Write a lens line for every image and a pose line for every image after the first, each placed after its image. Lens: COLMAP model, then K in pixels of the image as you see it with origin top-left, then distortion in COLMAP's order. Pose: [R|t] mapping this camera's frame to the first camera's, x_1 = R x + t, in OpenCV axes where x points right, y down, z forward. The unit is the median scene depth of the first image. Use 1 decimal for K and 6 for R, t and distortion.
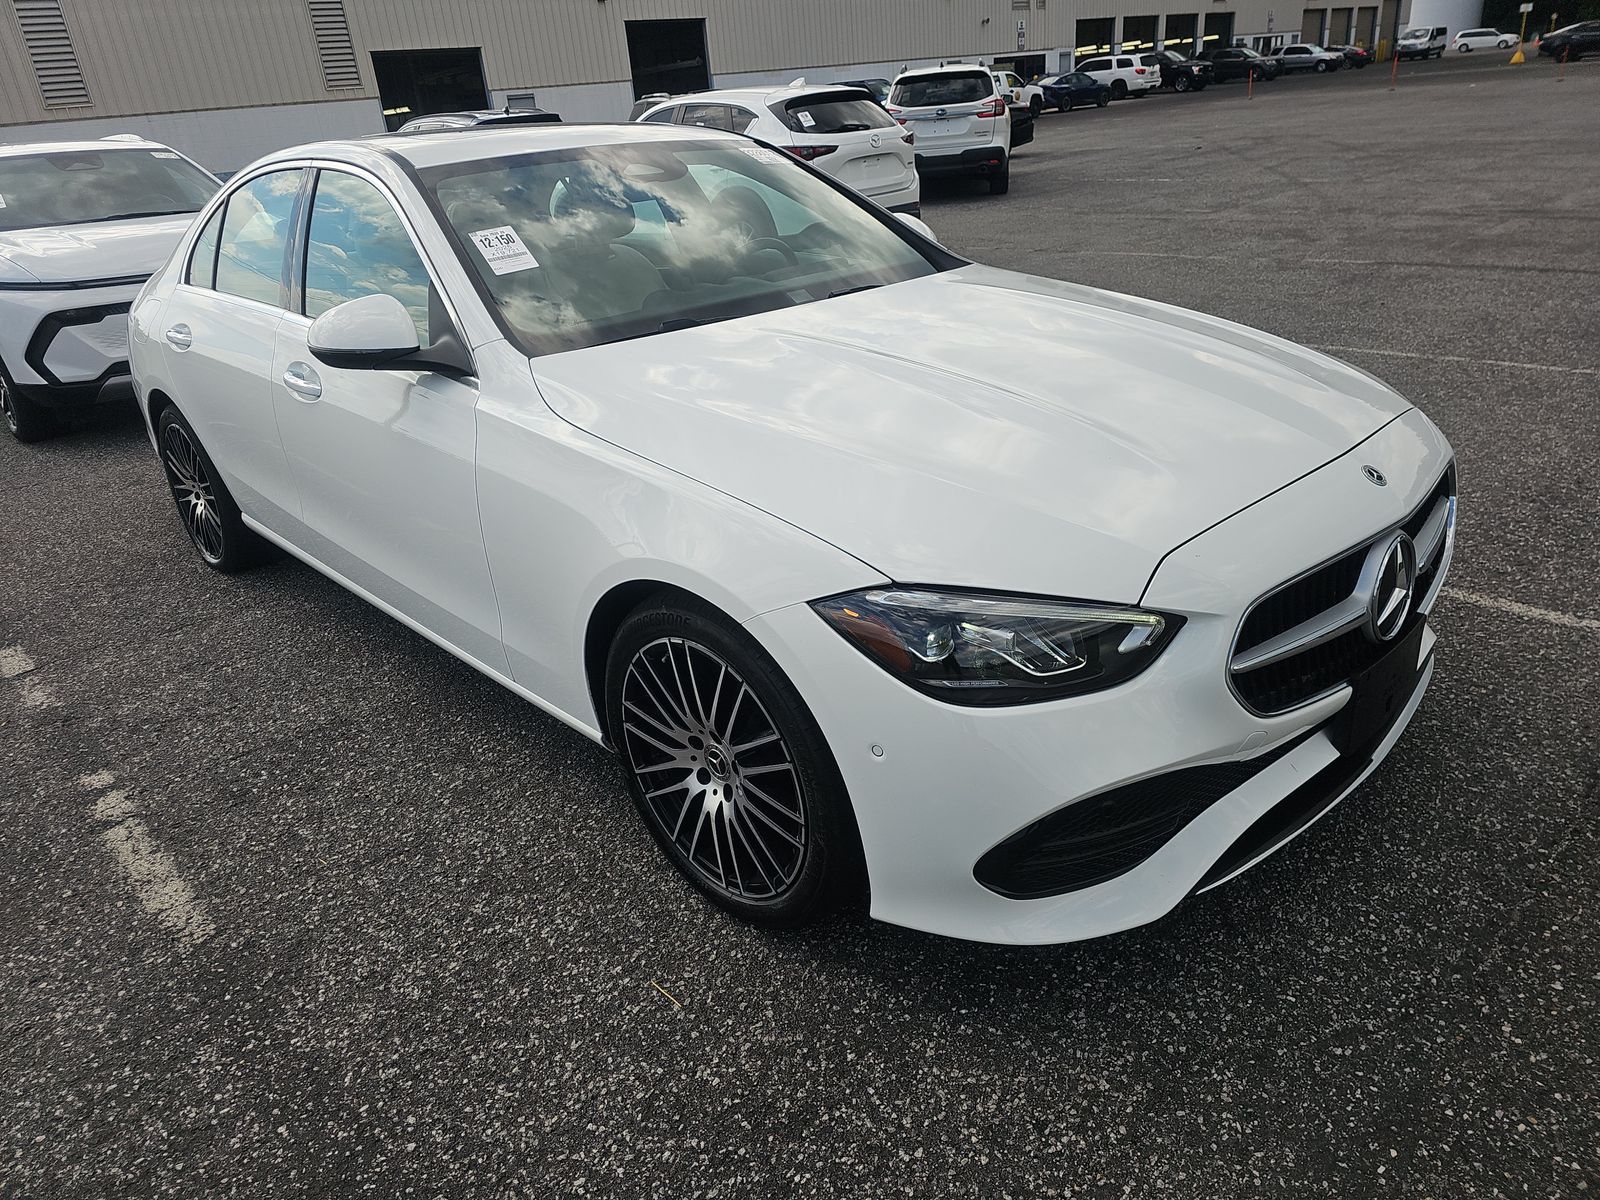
lens RADIAL K [[1038.3, 0, 798.6], [0, 1038.3, 595.8], [0, 0, 1]] dist [0.037231, -0.041079]
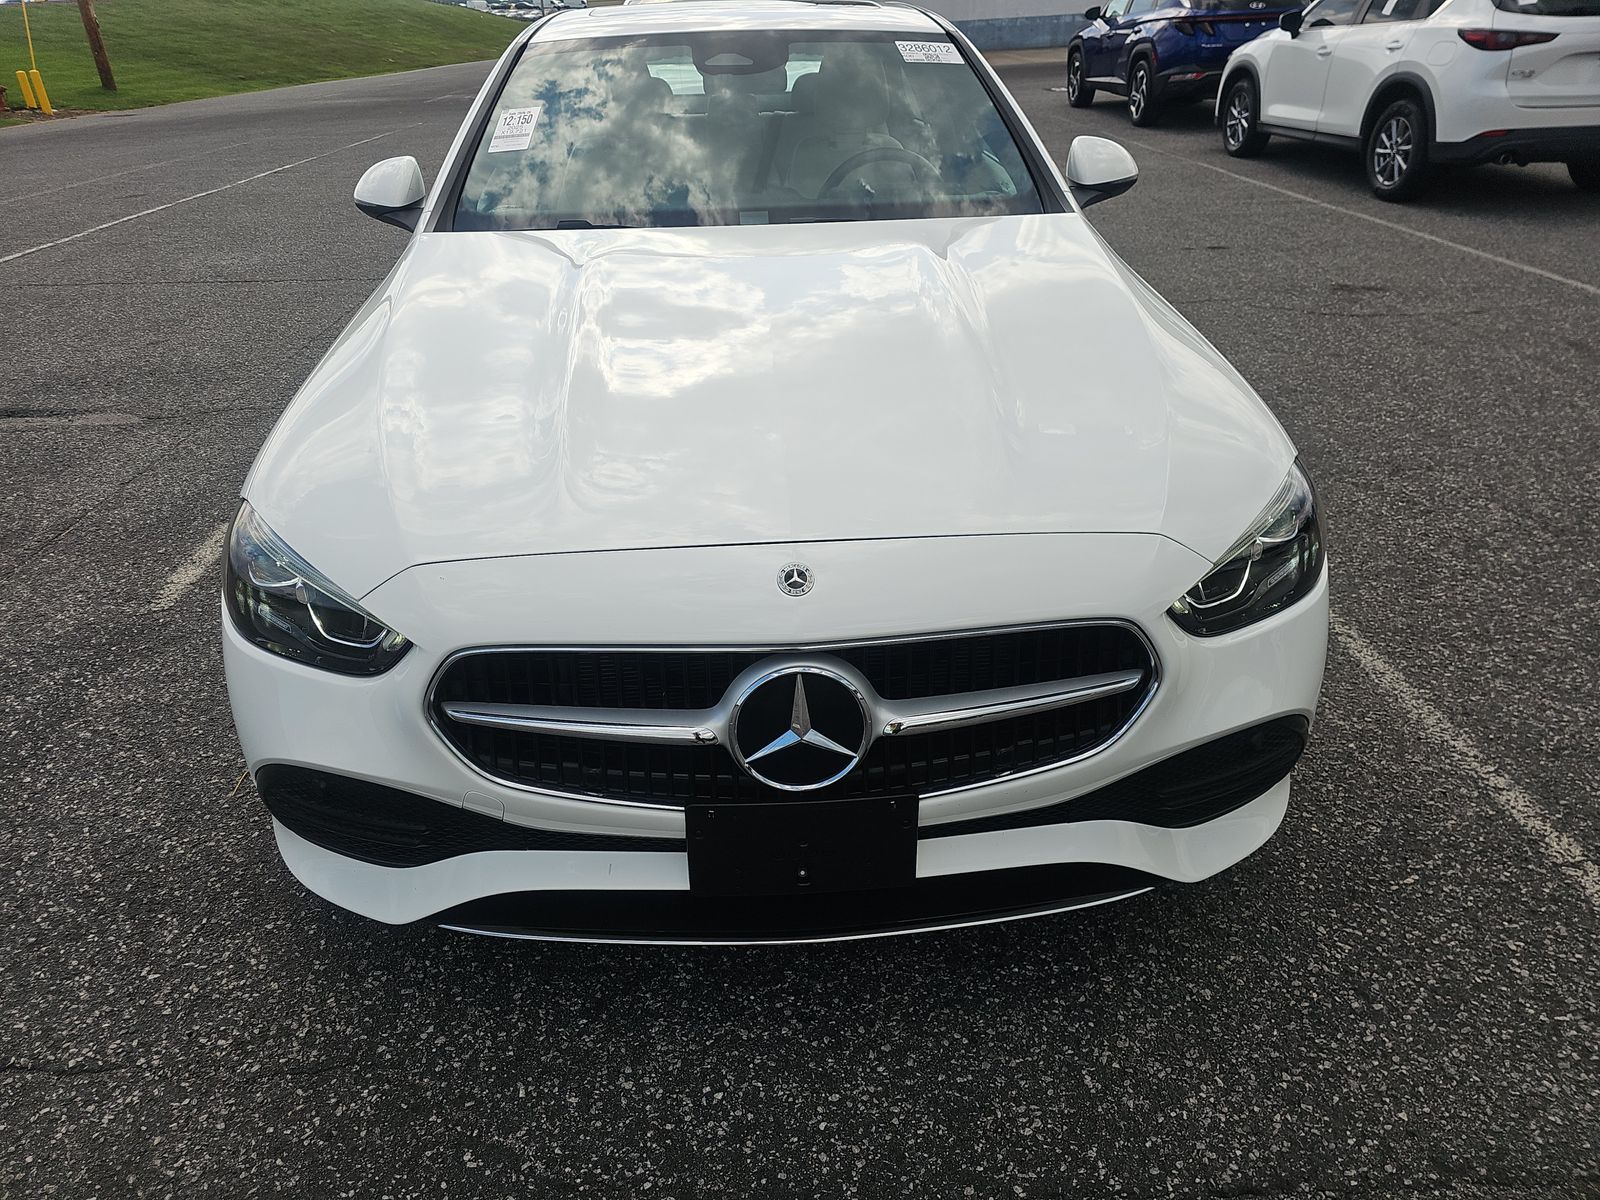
lens RADIAL K [[1038.3, 0, 798.2], [0, 1038.3, 603.3], [0, 0, 1]] dist [0.037231, -0.041079]
pose [[0.761153, 0.362236, -0.537989, 0.948924], [-0.293775, 0.932081, 0.211948, -0.261329], [0.578224, -0.003277, 0.815872, 0.387097]]
